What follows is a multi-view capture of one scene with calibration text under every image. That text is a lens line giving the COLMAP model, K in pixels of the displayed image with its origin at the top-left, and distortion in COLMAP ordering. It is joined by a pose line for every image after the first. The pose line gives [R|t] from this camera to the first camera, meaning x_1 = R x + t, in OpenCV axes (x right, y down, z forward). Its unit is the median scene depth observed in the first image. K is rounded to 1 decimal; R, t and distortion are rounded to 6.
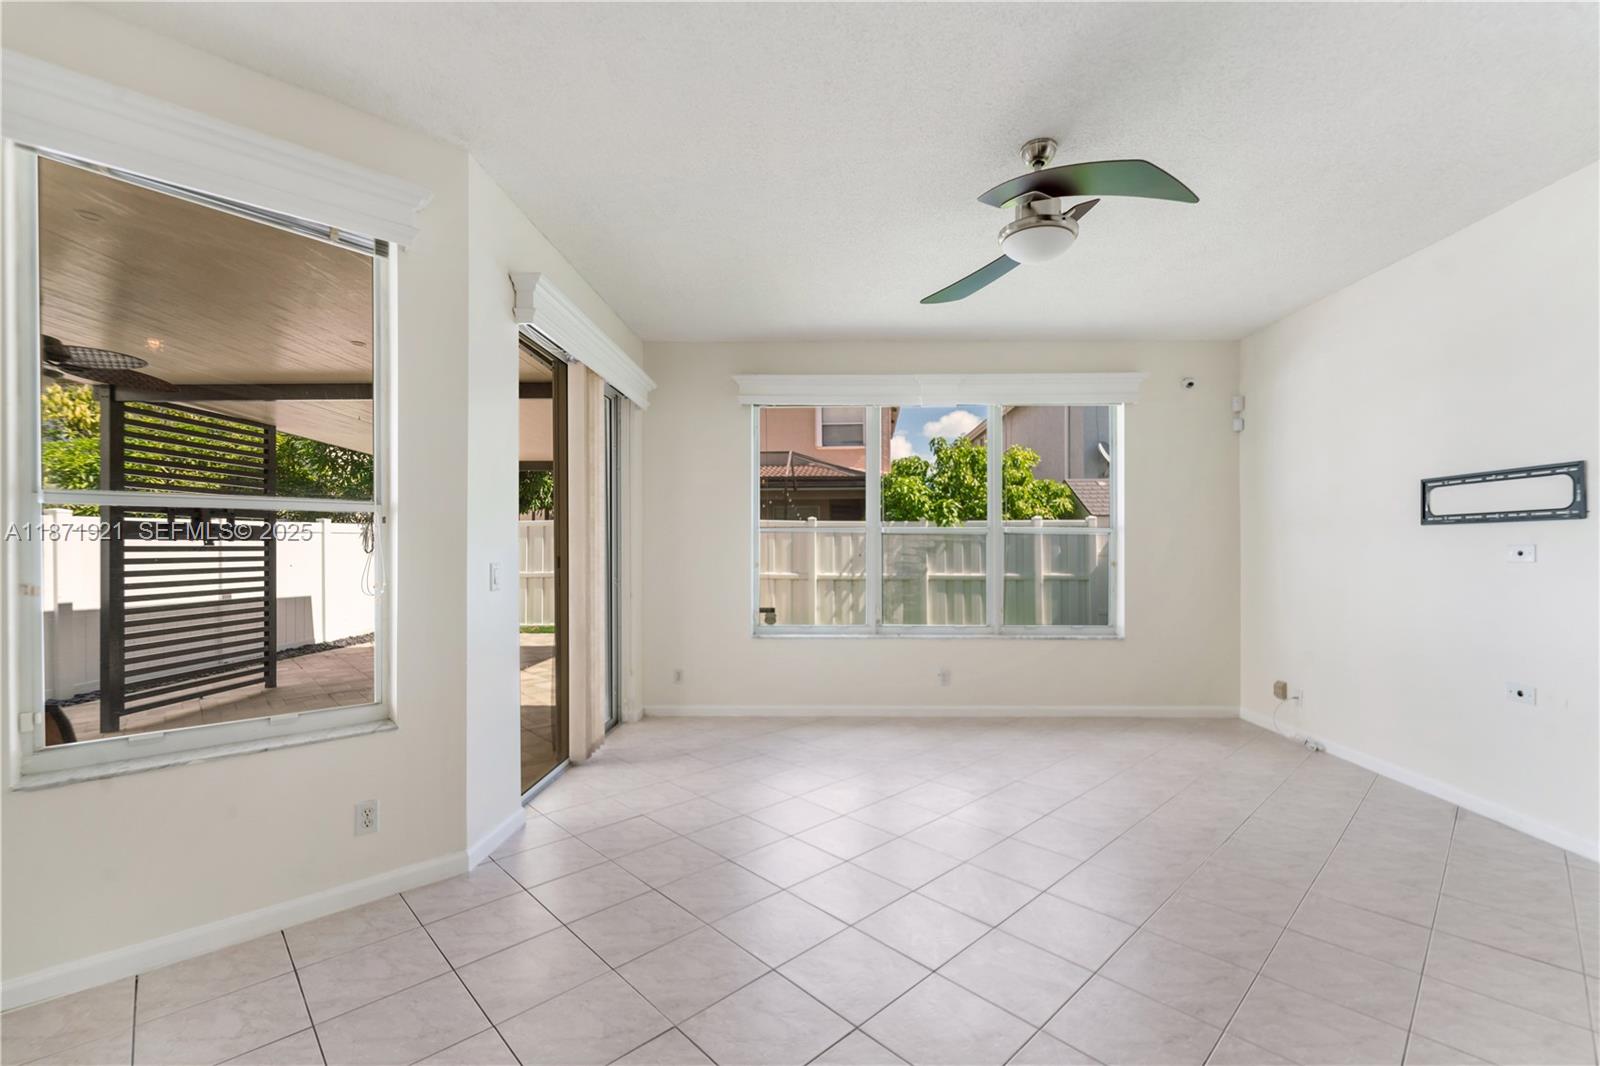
lens RADIAL K [[669.4, 0, 825.3], [0, 669.4, 548.2], [0, 0, 1]] dist [0.000175, -0.000122]
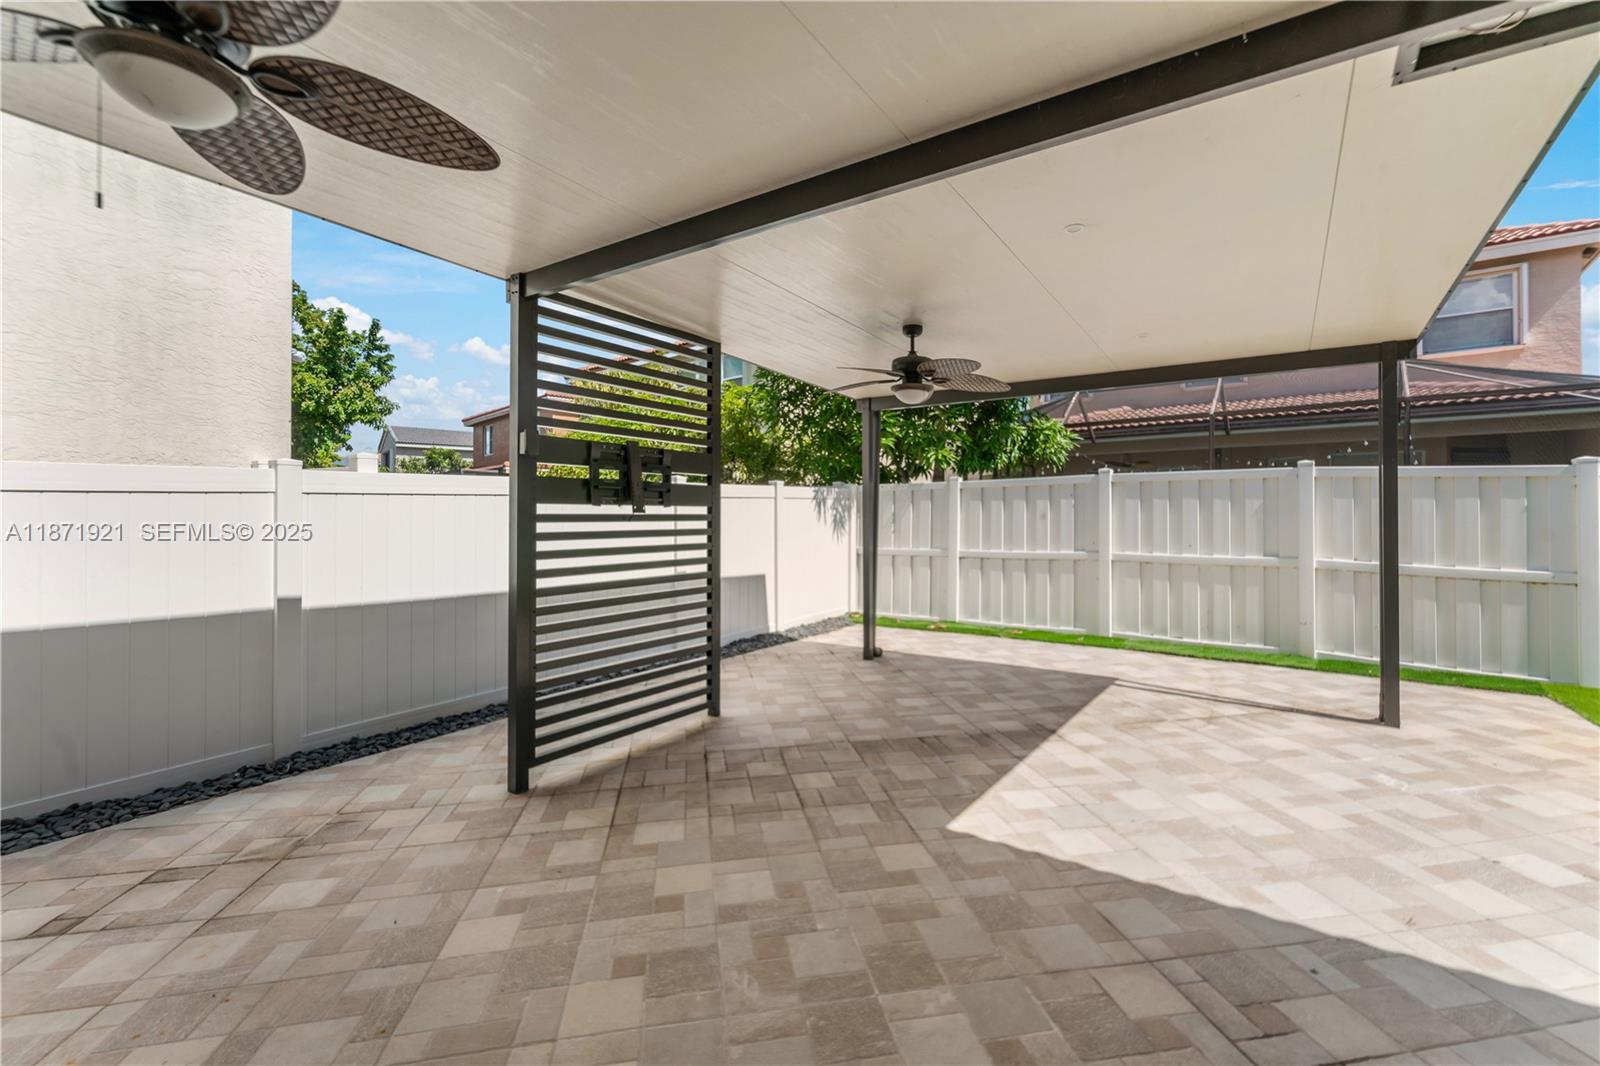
lens RADIAL K [[688.0, 0, 800.5], [0, 688.0, 550.2], [0, 0, 1]] dist [0.000210, -0.000214]
pose [[0.818896, 0.030101, -0.573152, -0.299747], [-0.002188, 0.998780, 0.049328, -0.000810], [0.573938, -0.039141, 0.817963, 0.405806]]
